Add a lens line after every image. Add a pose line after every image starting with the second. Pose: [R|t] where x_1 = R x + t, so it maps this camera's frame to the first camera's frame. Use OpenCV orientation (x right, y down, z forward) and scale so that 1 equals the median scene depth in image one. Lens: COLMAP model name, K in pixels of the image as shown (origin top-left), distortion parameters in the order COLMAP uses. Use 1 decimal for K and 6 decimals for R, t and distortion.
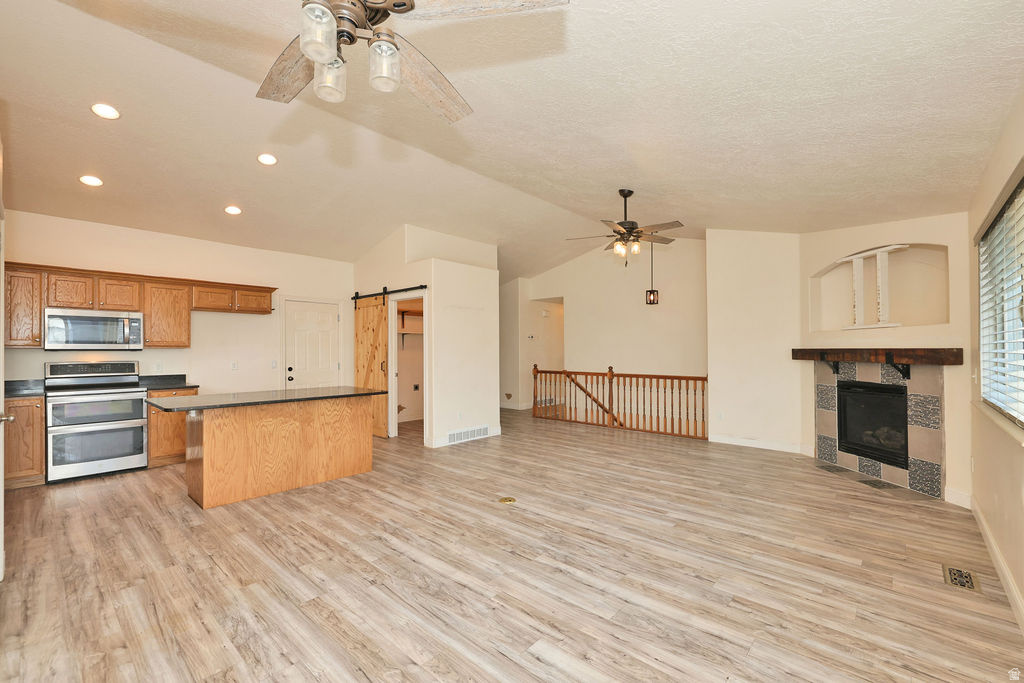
lens RADIAL K [[433.5, 0, 516.0], [0, 433.5, 351.0], [0, 0, 1]] dist [-0.002393, -0.000040]
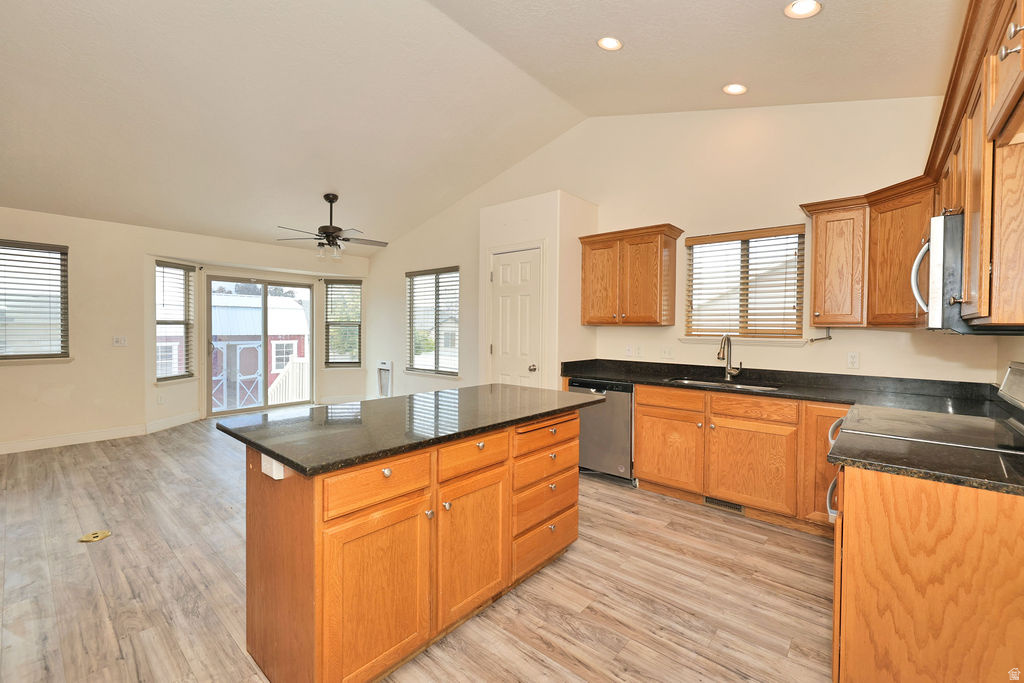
lens RADIAL K [[433.5, 0, 510.8], [0, 433.5, 340.9], [0, 0, 1]] dist [-0.002393, -0.000040]
pose [[-0.999936, -0.010384, -0.004541, -0.594689], [-0.010520, 0.999458, 0.031185, -0.001371], [0.004215, 0.031231, -0.999503, 1.462396]]
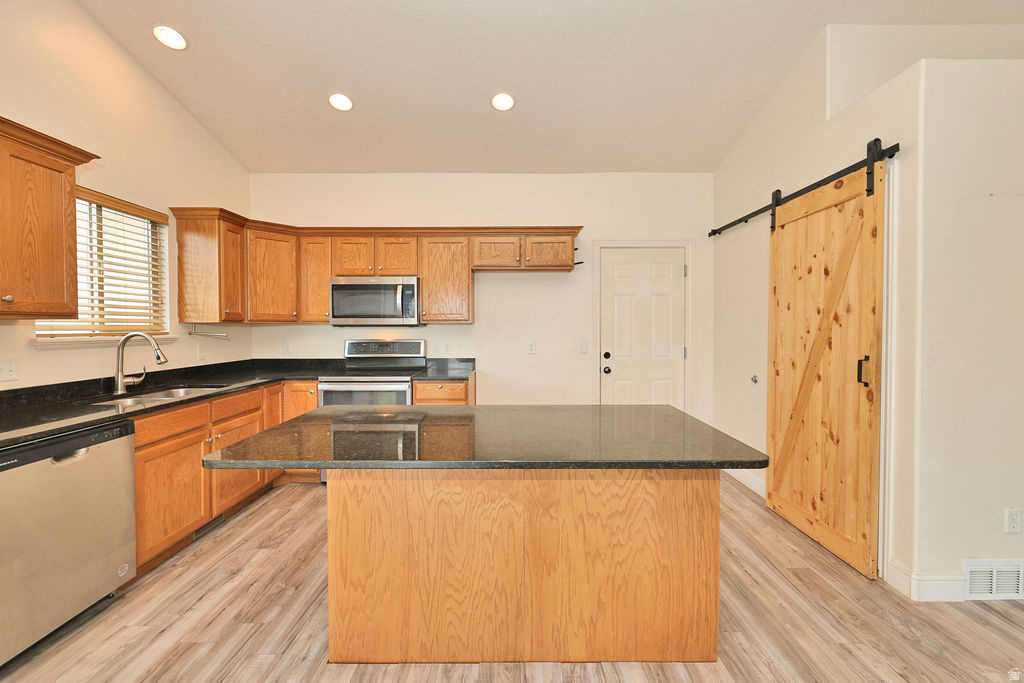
lens RADIAL K [[433.5, 0, 512.1], [0, 433.5, 341.3], [0, 0, 1]] dist [-0.002393, -0.000040]
pose [[0.662477, 0.026407, -0.748617, -0.195639], [-0.001024, 0.999409, 0.034347, -0.001462], [0.749082, -0.021988, 0.662112, 0.682522]]
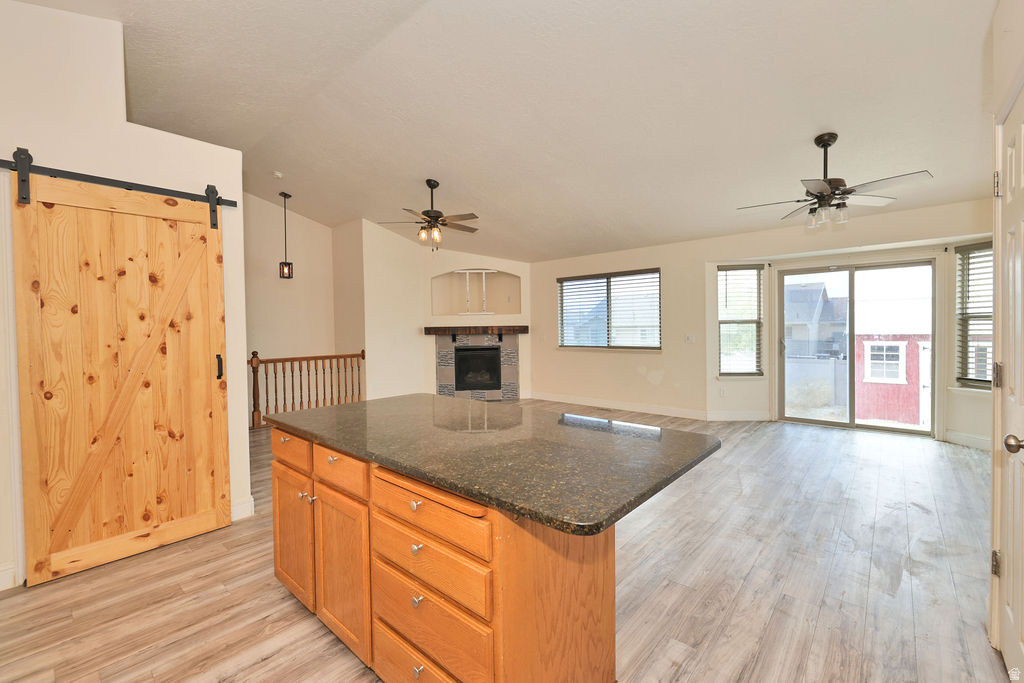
lens RADIAL K [[433.5, 0, 508.1], [0, 433.5, 337.4], [0, 0, 1]] dist [-0.002393, -0.000040]
pose [[0.003533, -0.023974, 0.999706, -0.940943], [0.016785, 0.999573, 0.023912, -0.001386], [-0.999853, 0.016696, 0.003933, 0.895003]]
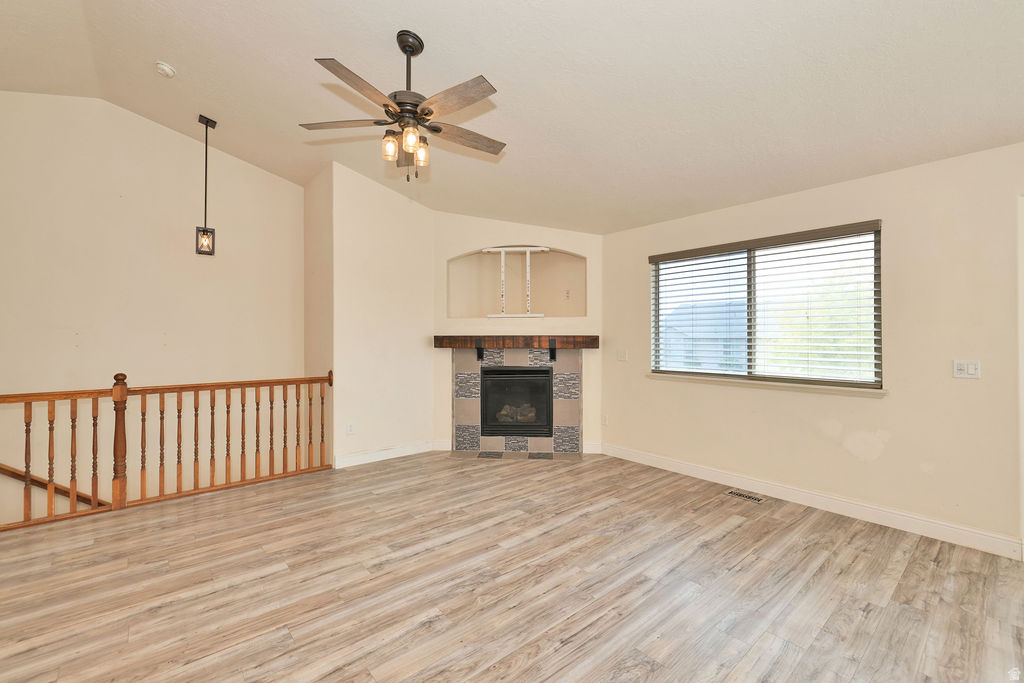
lens RADIAL K [[433.5, 0, 506.8], [0, 433.5, 336.1], [0, 0, 1]] dist [-0.002393, -0.000040]
pose [[0.146402, 0.002139, 0.989223, -0.285208], [0.003670, 0.999990, -0.002705, -0.002327], [-0.989218, 0.004027, 0.146392, 0.887303]]
